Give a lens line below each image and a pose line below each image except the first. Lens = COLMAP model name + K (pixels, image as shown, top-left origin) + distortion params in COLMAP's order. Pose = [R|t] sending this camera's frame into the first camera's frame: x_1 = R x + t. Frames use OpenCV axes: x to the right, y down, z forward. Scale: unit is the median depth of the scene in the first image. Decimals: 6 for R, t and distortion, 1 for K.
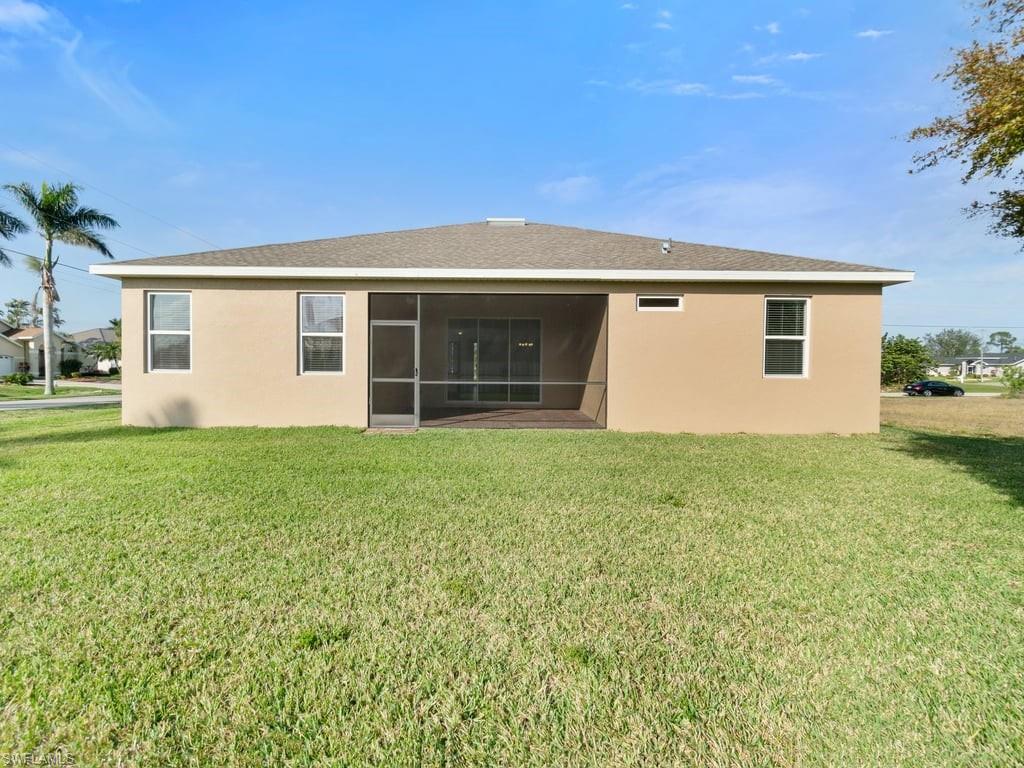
lens RADIAL K [[473.7, 0, 512.0], [0, 473.7, 384.0], [0, 0, 1]] dist [-0.001182, -0.000113]
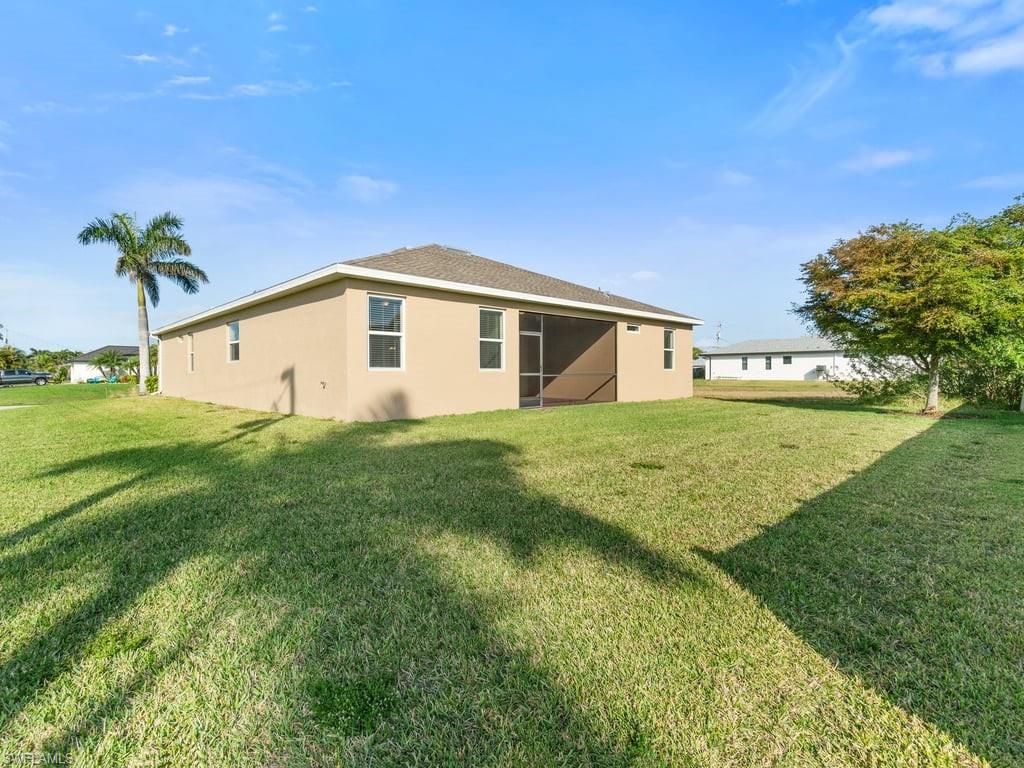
lens RADIAL K [[498.1, 0, 511.0], [0, 498.1, 377.6], [0, 0, 1]] dist [0.002156, 0.000489]
pose [[0.718912, -0.017693, 0.694876, -1.310794], [0.019568, 0.999795, 0.005212, -0.007337], [-0.694826, 0.009851, 0.719111, -0.016993]]
